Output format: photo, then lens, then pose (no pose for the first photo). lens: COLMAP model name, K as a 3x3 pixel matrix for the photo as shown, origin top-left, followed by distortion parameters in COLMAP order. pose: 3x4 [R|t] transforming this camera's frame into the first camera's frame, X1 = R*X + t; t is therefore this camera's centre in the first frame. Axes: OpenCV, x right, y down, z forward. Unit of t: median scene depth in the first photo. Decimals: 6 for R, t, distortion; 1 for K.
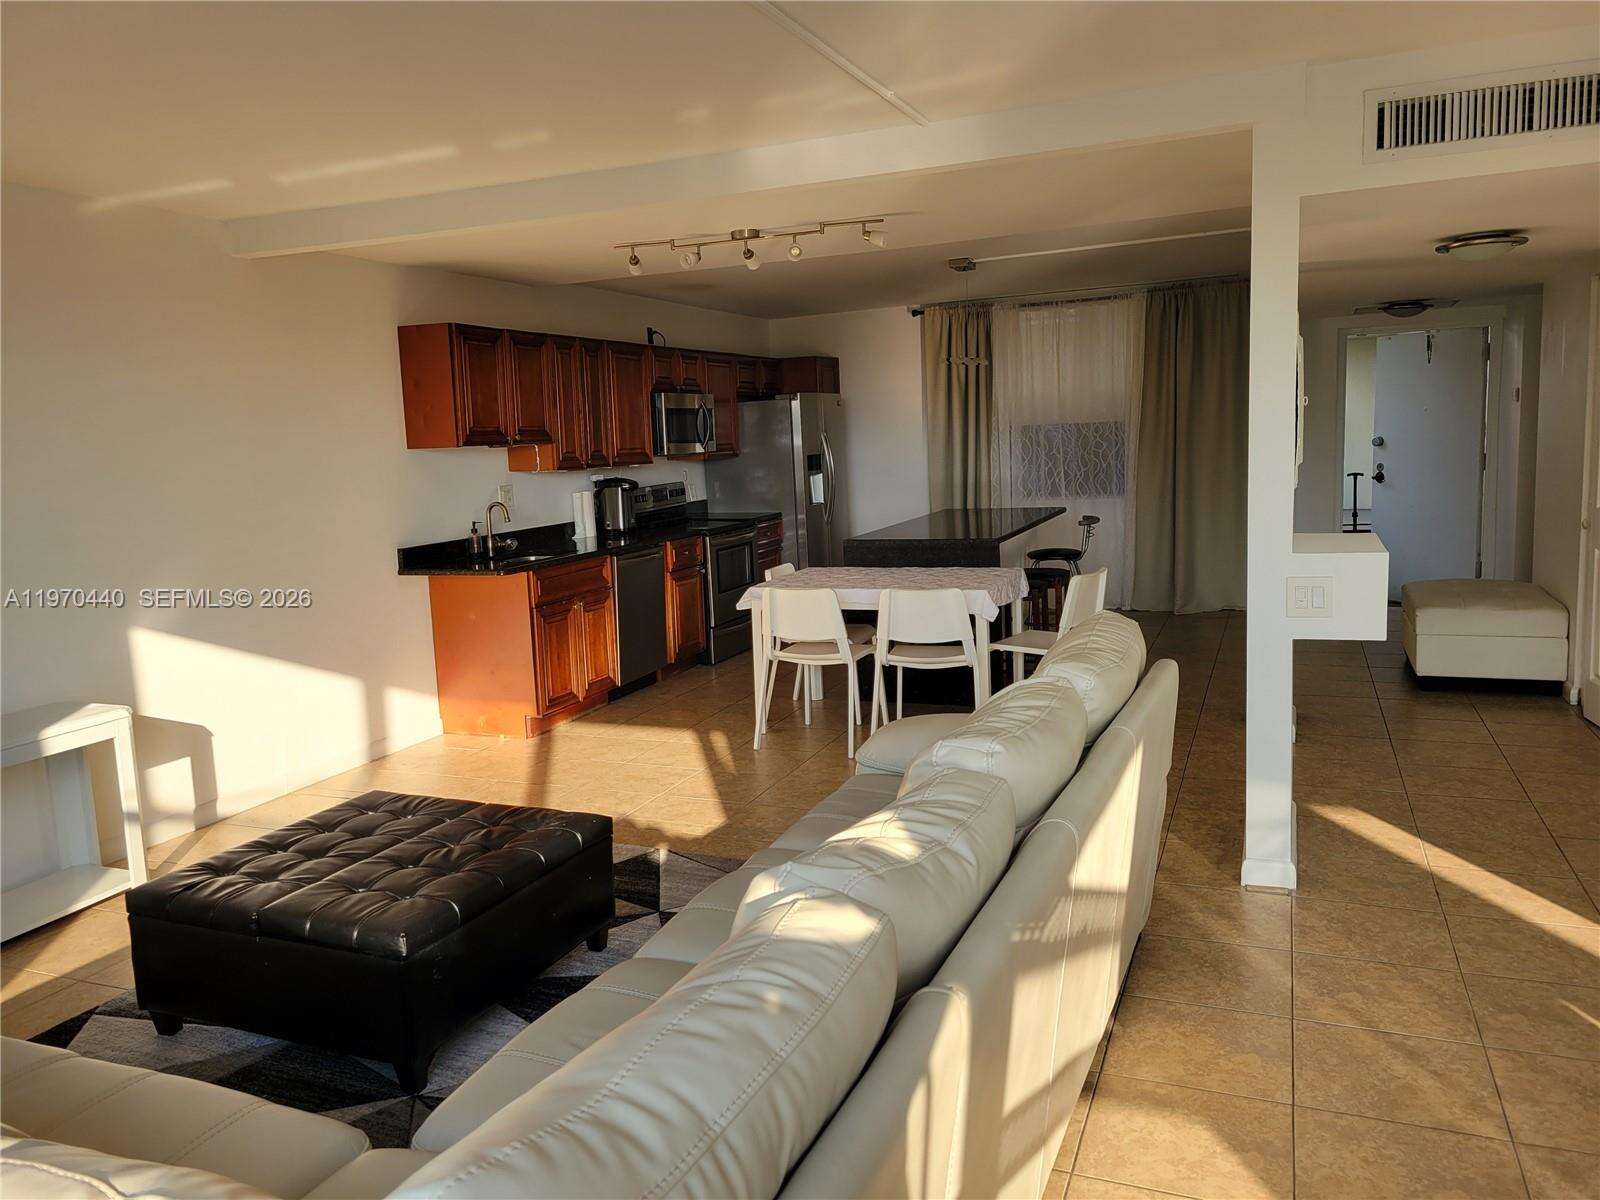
lens RADIAL K [[1227.7, 0, 800.0], [0, 1227.7, 600.0], [0, 0, 1]] dist [0.048010, -0.034315]
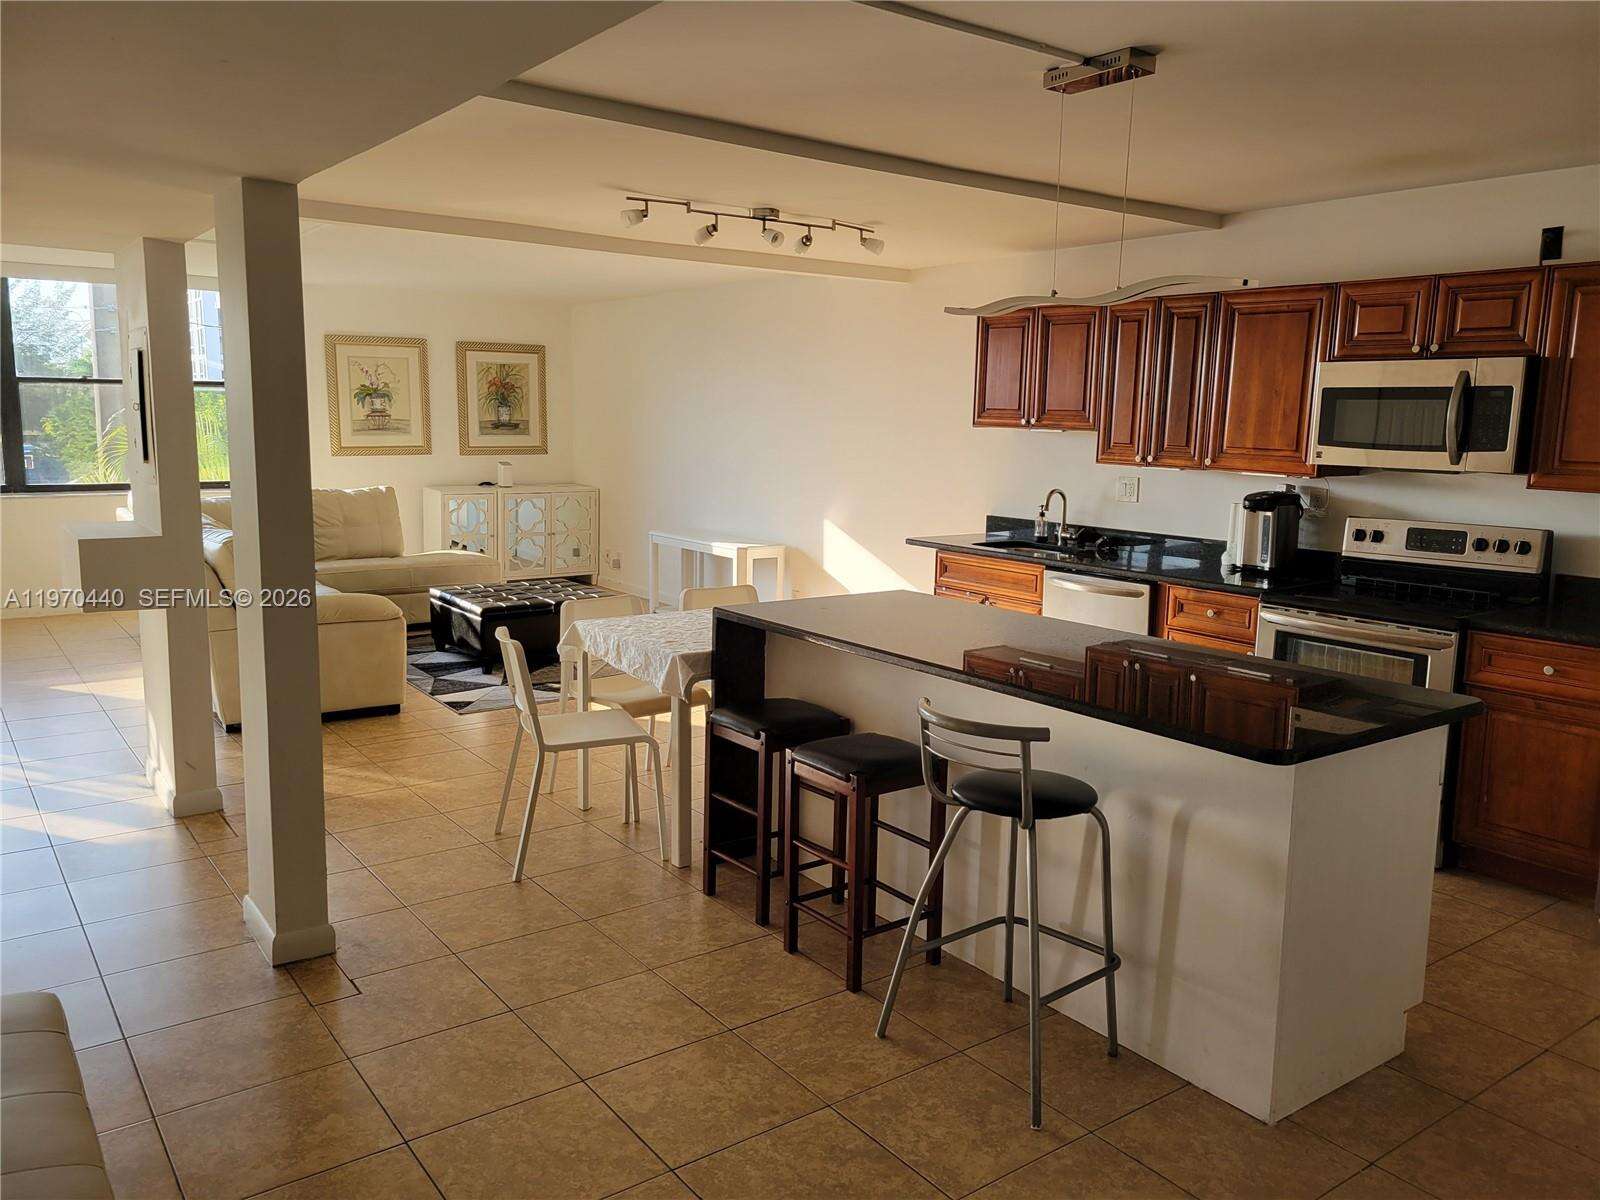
lens RADIAL K [[1214.0, 0, 784.4], [0, 1214.0, 600.0], [0, 0, 1]] dist [0.063405, -0.044475]
pose [[-0.534906, 0.161669, -0.829300, 0.654635], [-0.110359, 0.959745, 0.258282, -0.215687], [0.837673, 0.229678, -0.495532, 1.300313]]
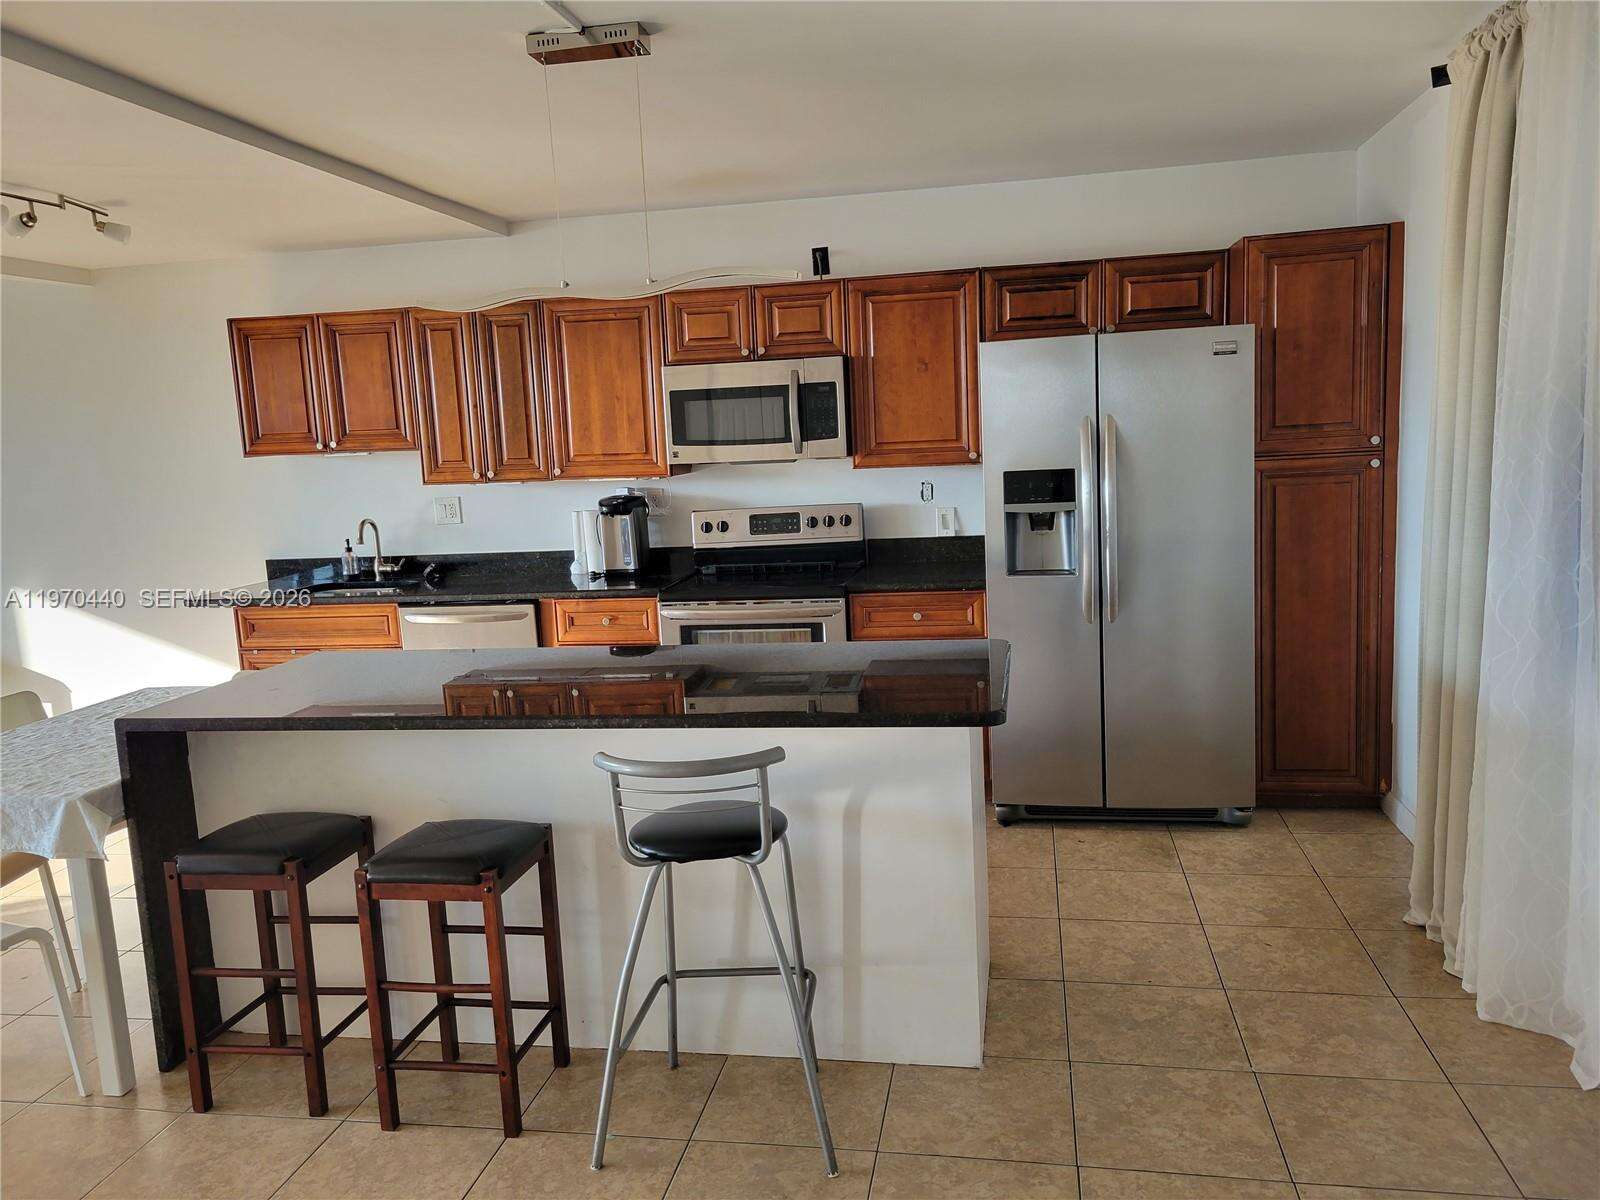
lens RADIAL K [[1227.7, 0, 800.0], [0, 1227.7, 600.0], [0, 0, 1]] dist [0.048010, -0.034315]
pose [[0.191676, 0.171865, -0.966293, 0.635033], [-0.091107, 0.983413, 0.156838, -0.183689], [0.977220, 0.057975, 0.204155, 1.112310]]
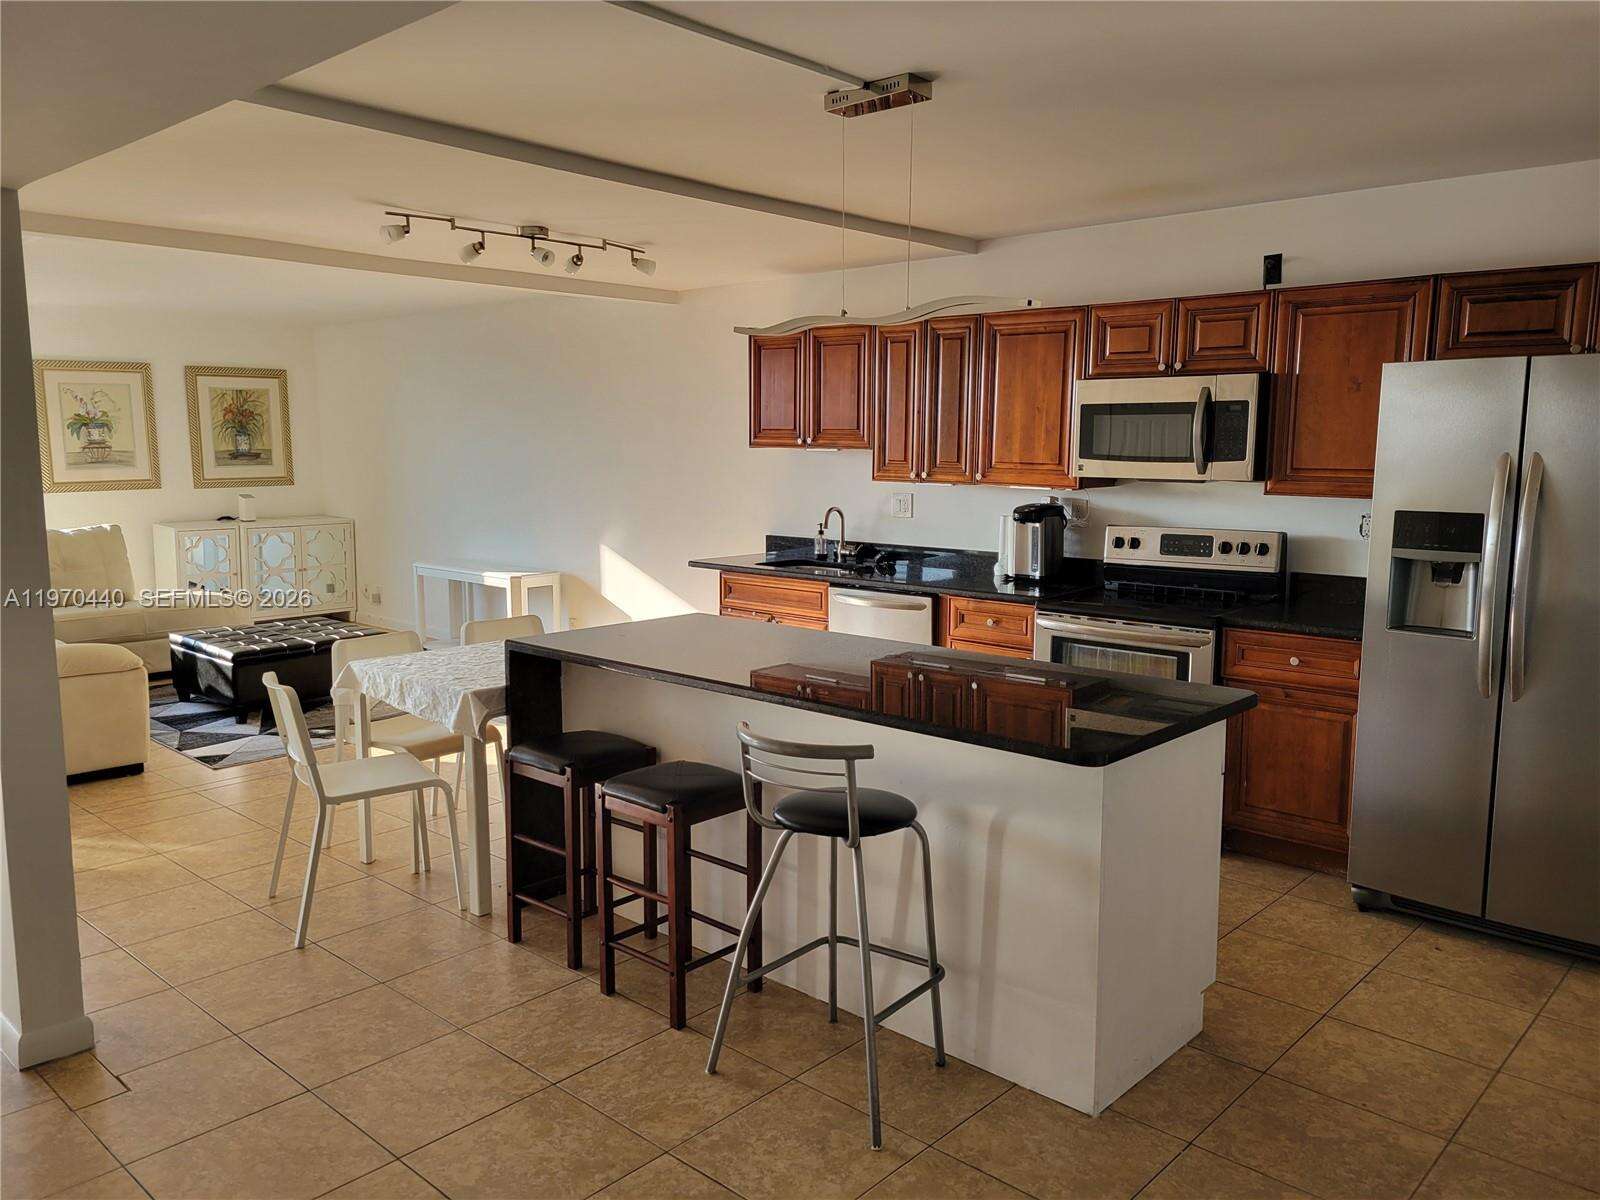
lens RADIAL K [[1218.2, 0, 762.5], [0, 1218.2, 604.7], [0, 0, 1]] dist [0.060150, -0.042138]
pose [[-0.372519, 0.168775, -0.912548, 0.654437], [-0.110343, 0.968293, 0.224129, -0.212011], [0.921441, 0.184185, -0.342084, 1.279861]]
